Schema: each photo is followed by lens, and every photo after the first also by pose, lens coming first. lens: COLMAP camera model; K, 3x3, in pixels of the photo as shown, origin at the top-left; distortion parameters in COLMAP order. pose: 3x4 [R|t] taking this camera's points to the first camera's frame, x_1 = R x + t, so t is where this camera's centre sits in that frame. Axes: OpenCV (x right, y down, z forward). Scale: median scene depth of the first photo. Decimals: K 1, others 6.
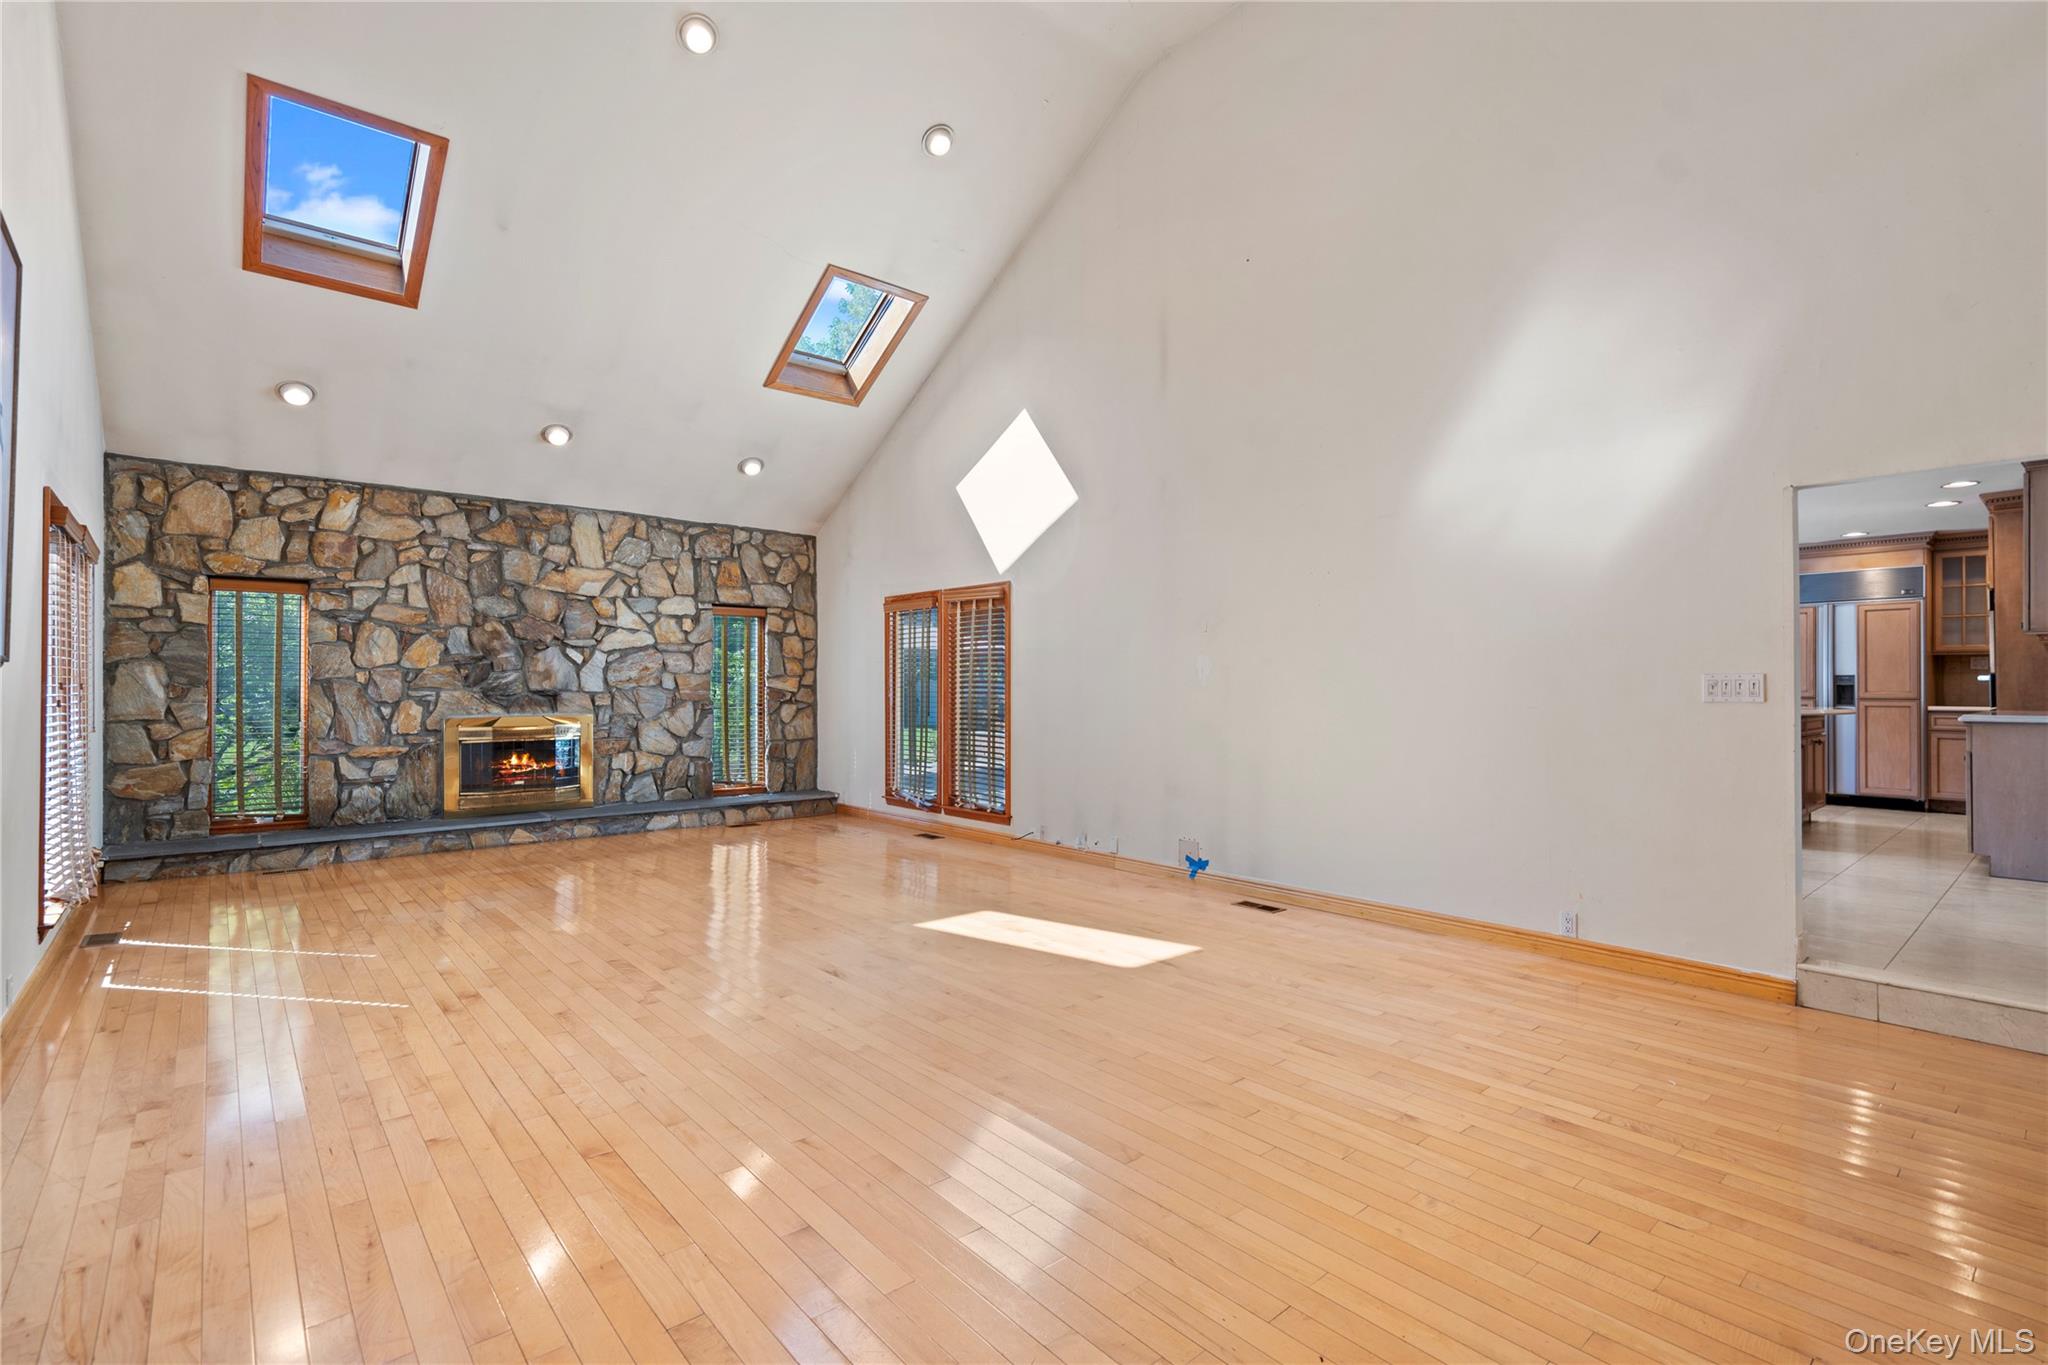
lens RADIAL K [[939.1, 0, 1020.1], [0, 939.1, 680.6], [0, 0, 1]] dist [-0.003028, 0.000569]
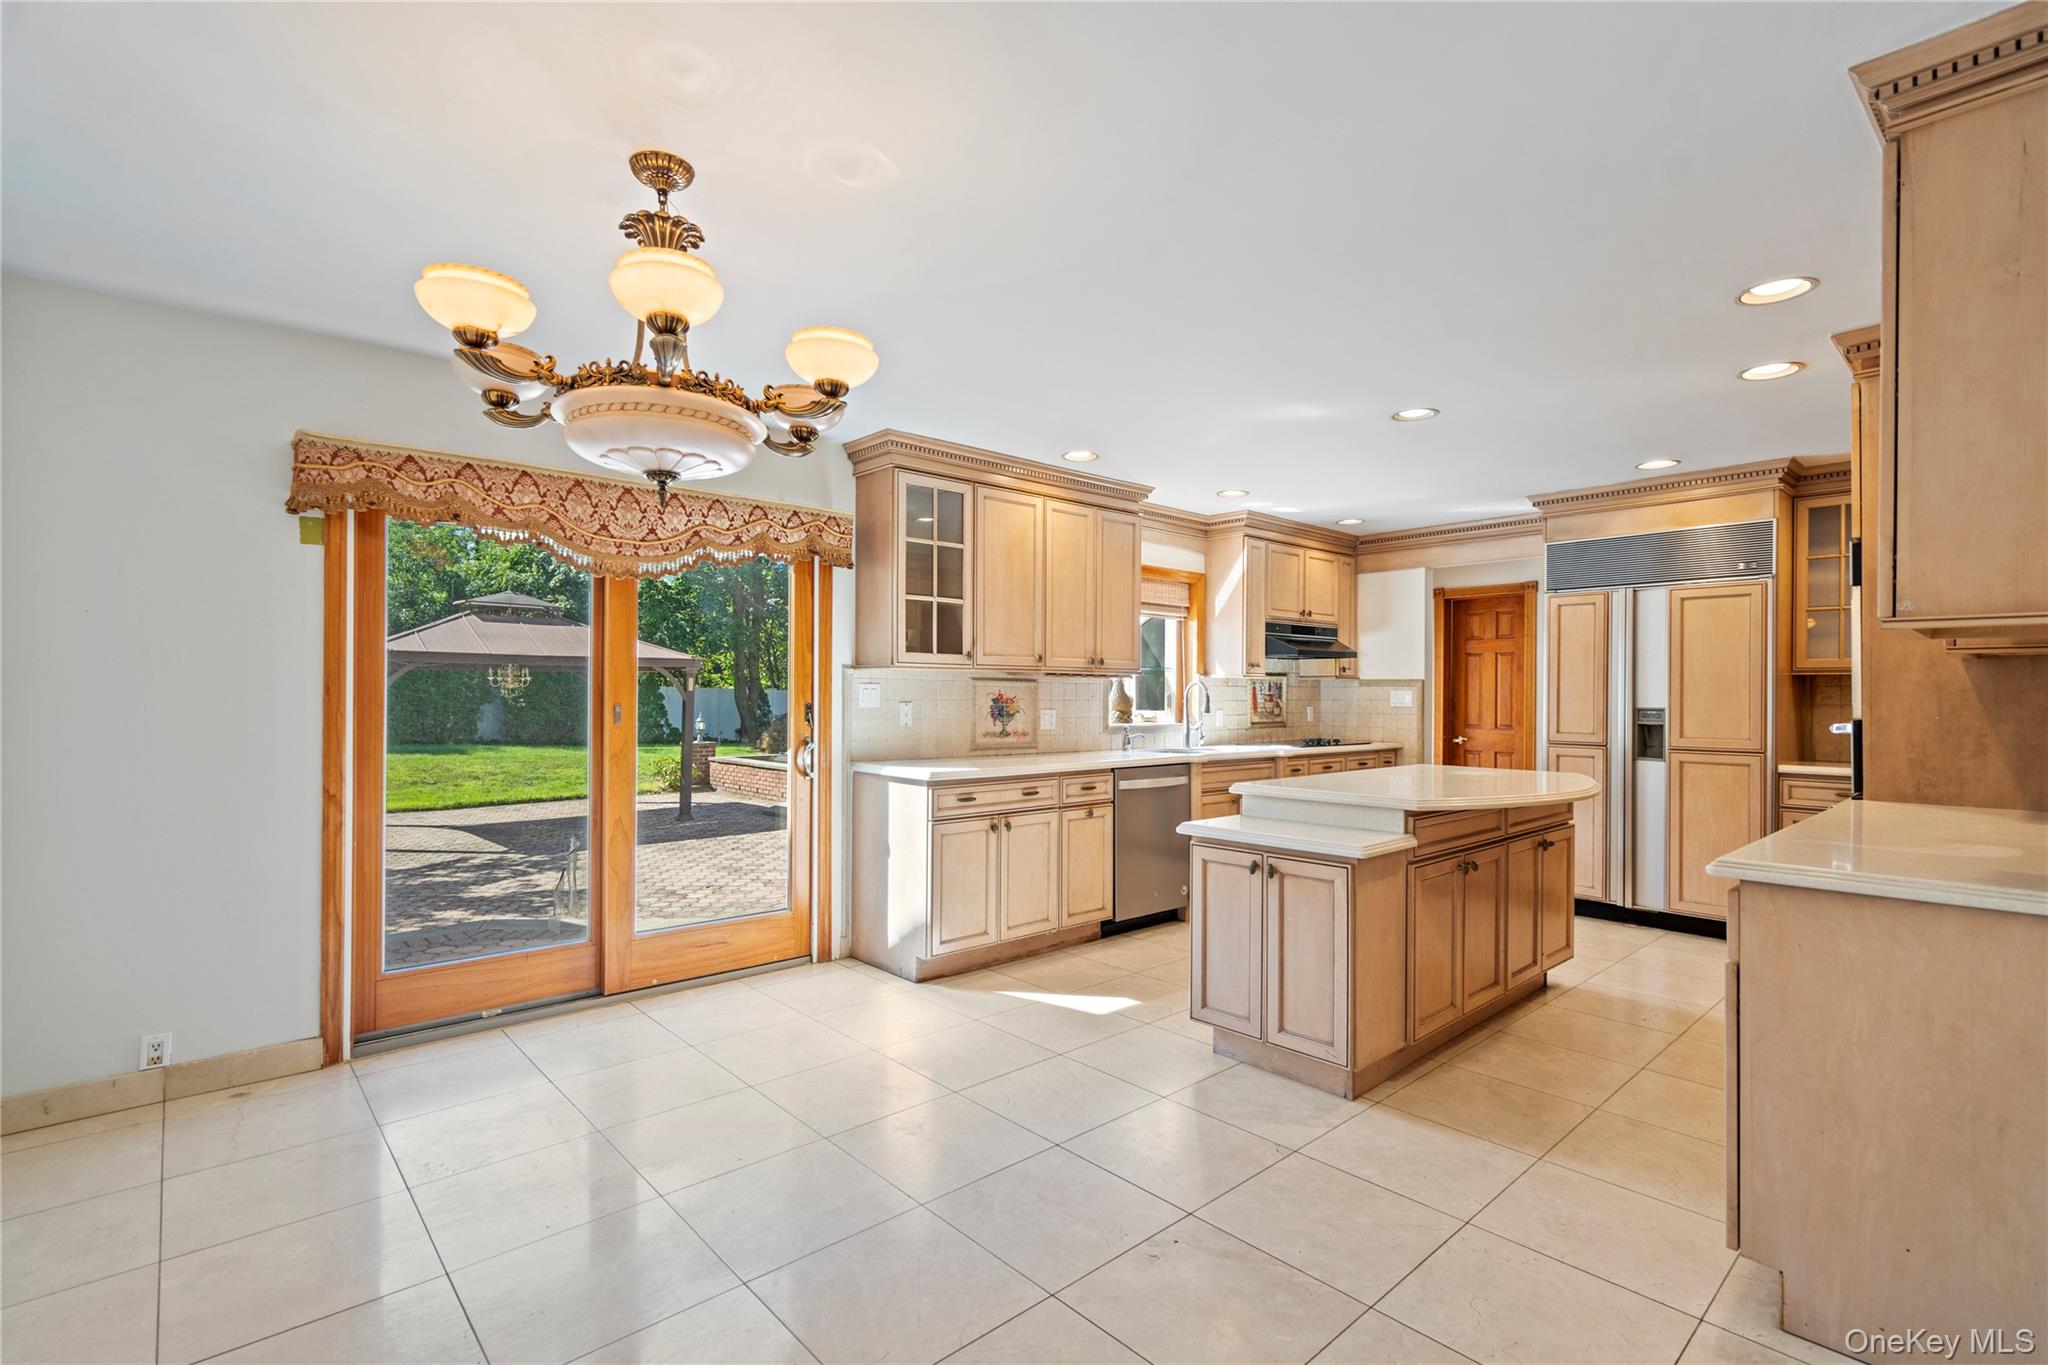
lens RADIAL K [[939.1, 0, 1030.3], [0, 939.1, 692.9], [0, 0, 1]] dist [-0.003028, 0.000569]
pose [[0.999606, 0.004832, 0.027643, 0.487613], [-0.005016, 0.999966, 0.006585, -0.017843], [-0.027611, -0.006721, 0.999596, 0.432756]]
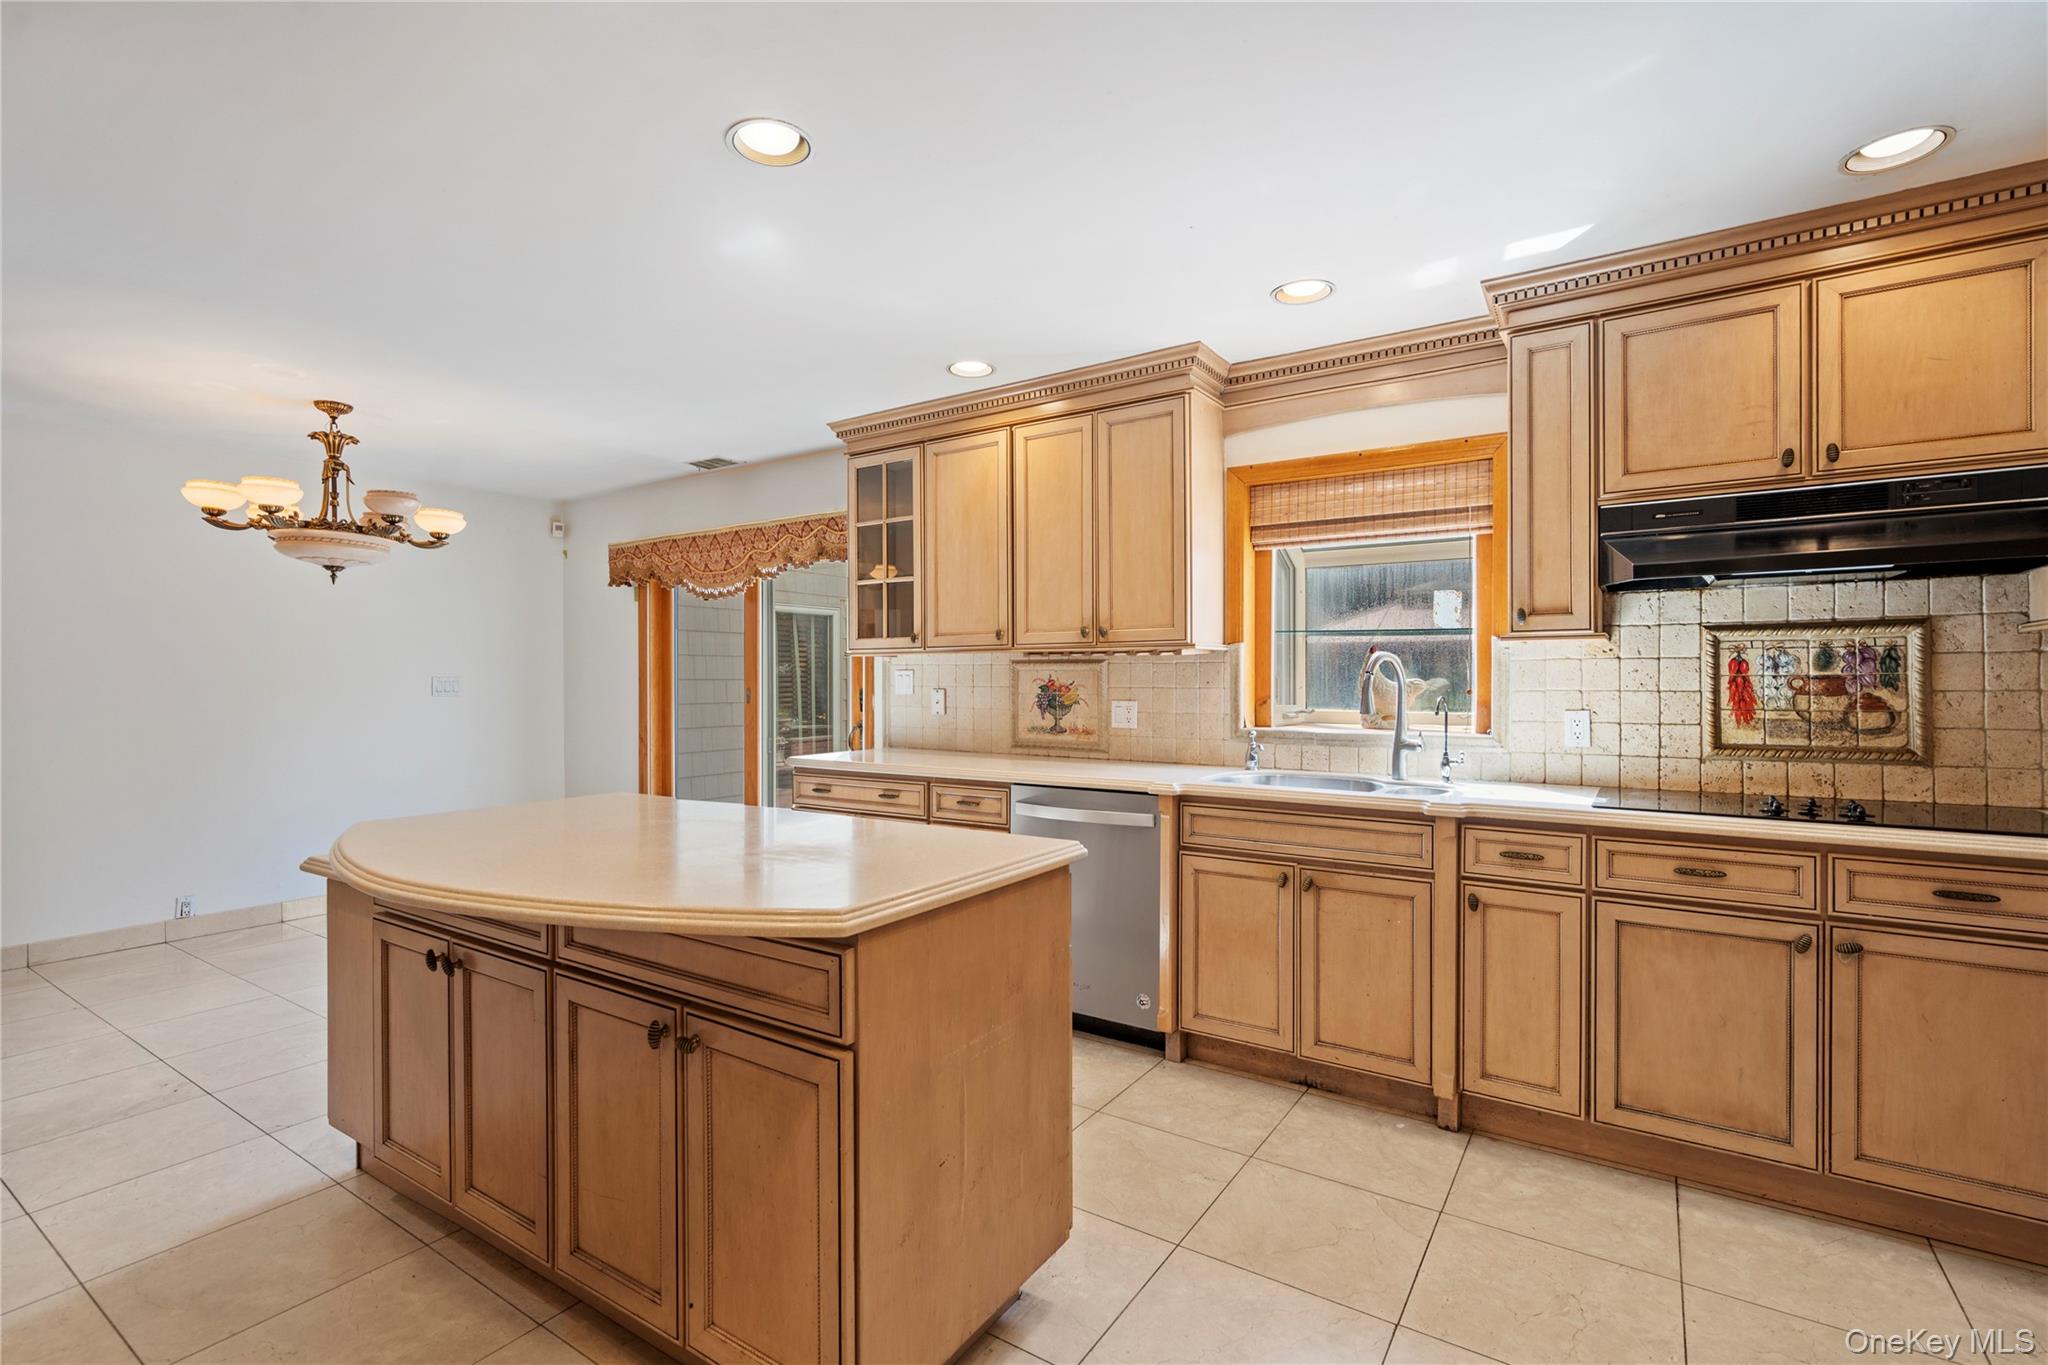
lens RADIAL K [[939.1, 0, 1024.5], [0, 939.1, 680.4], [0, 0, 1]] dist [-0.003028, 0.000569]
pose [[0.267392, -0.000710, -0.963588, 1.265691], [0.008058, 0.999966, 0.001499, -0.010590], [0.963554, -0.008165, 0.267388, 1.215480]]
